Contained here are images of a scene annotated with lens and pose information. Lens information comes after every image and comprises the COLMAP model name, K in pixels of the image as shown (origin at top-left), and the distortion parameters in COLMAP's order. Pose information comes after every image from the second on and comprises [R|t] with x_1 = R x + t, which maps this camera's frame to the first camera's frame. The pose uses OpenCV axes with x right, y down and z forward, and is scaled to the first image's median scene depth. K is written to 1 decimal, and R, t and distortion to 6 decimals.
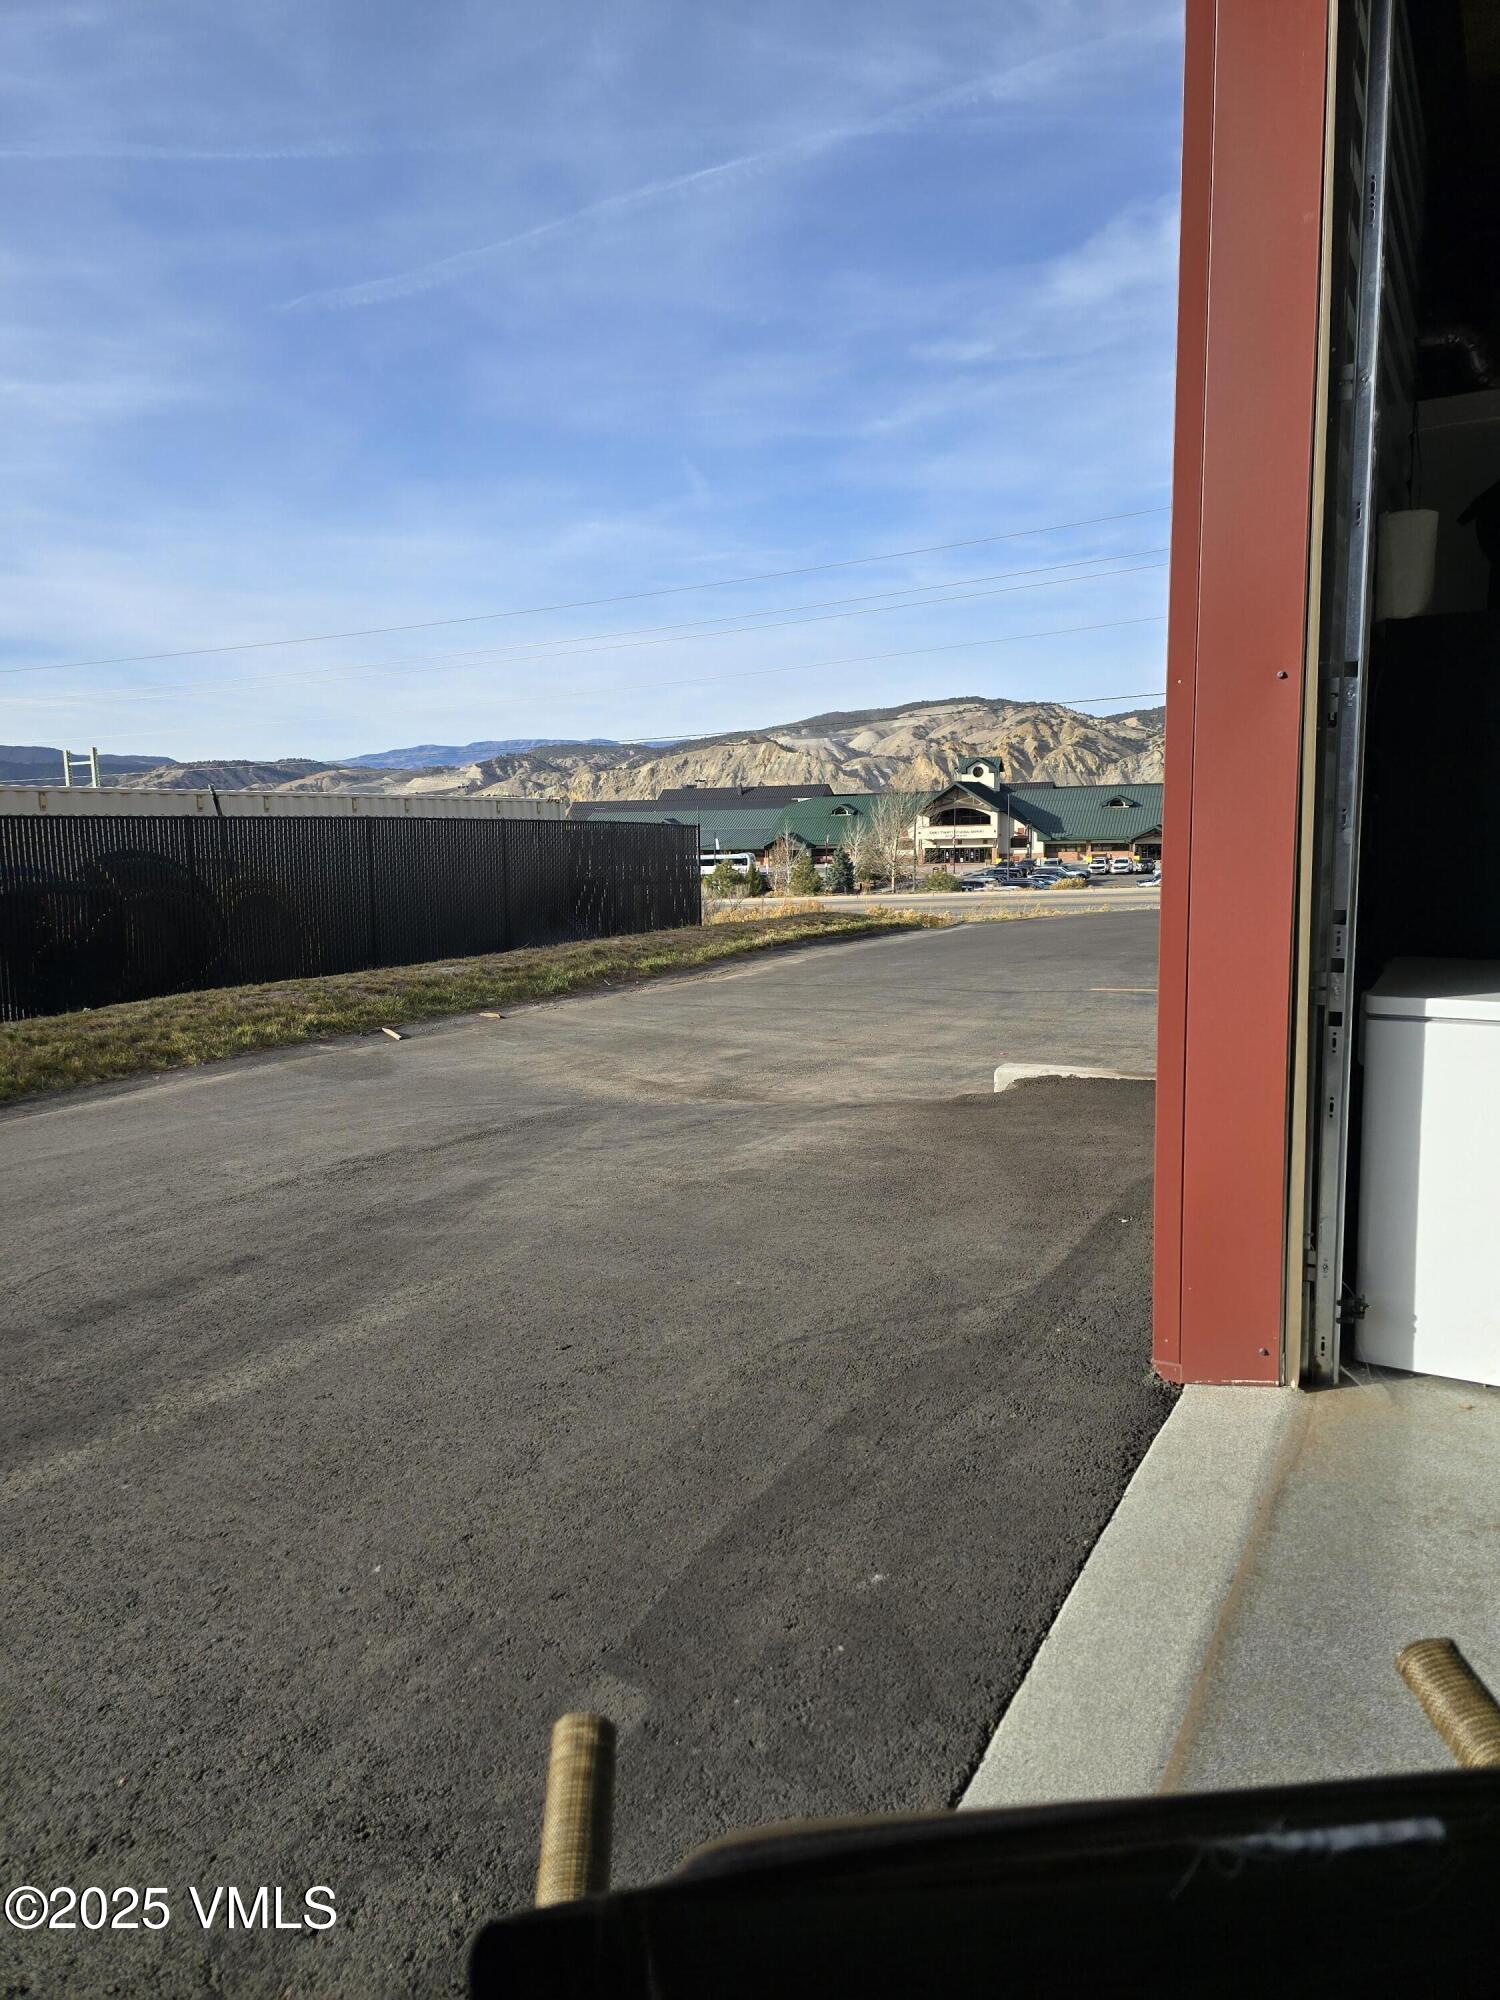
lens RADIAL K [[1332.8, 0, 747.9], [0, 1332.8, 999.5], [0, 0, 1]] dist [-0.002897, -0.009537]
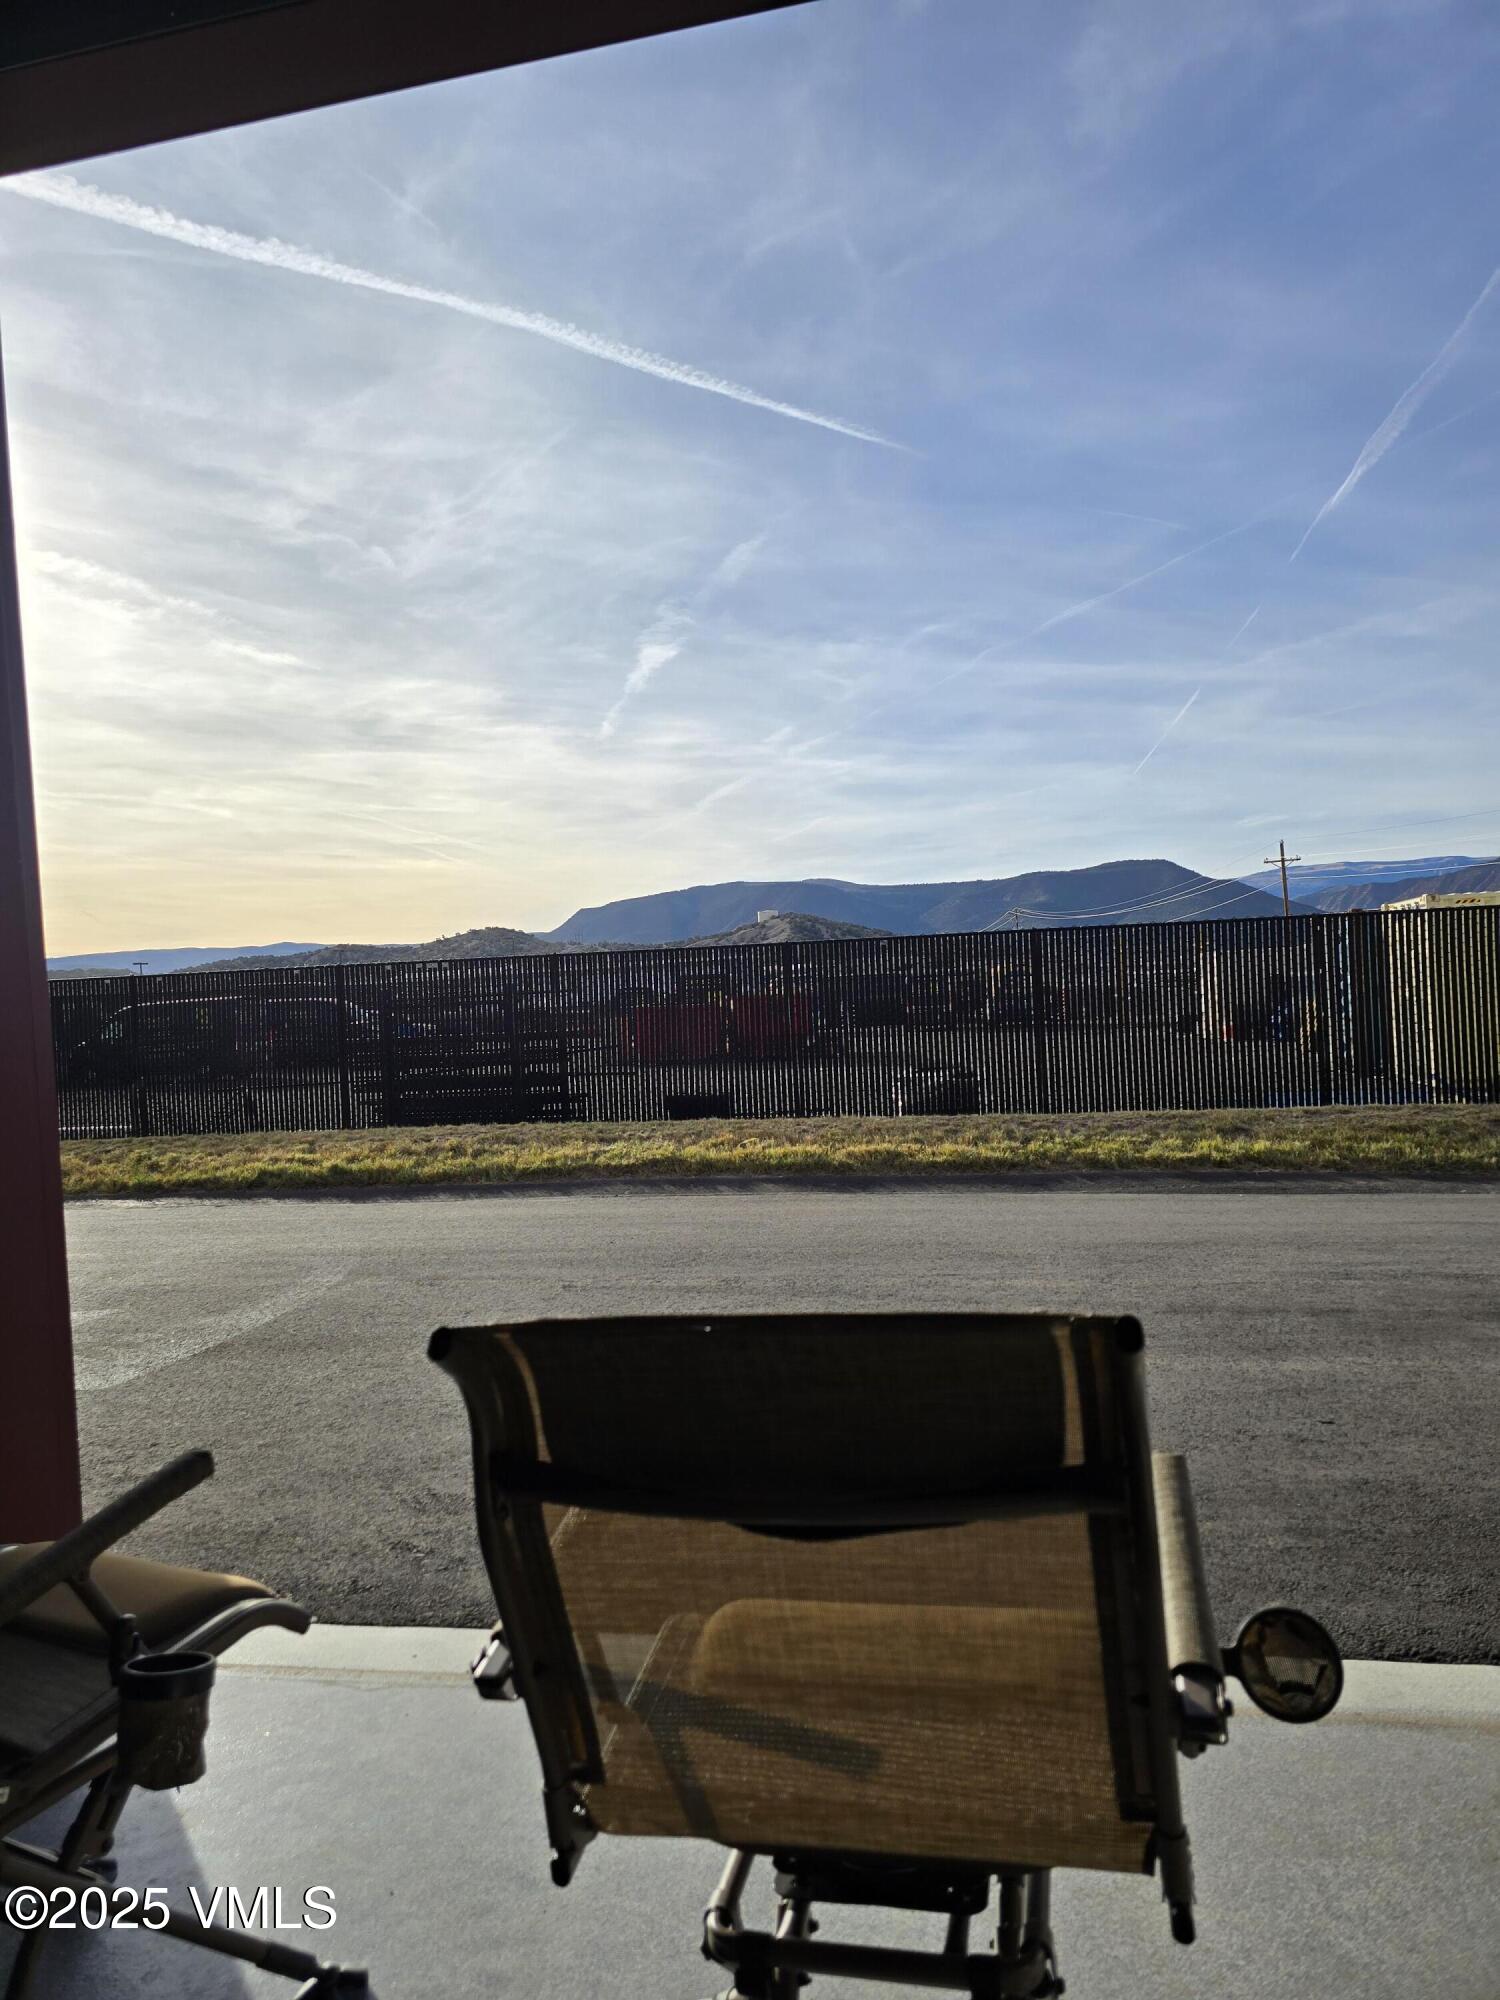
lens RADIAL K [[1332.8, 0, 747.9], [0, 1332.8, 995.6], [0, 0, 1]] dist [-0.002897, -0.009537]
pose [[0.347431, 0.037908, -0.936939, 0.713678], [-0.092572, 0.995688, 0.005957, -0.038971], [0.933125, 0.084665, 0.349442, 0.194761]]
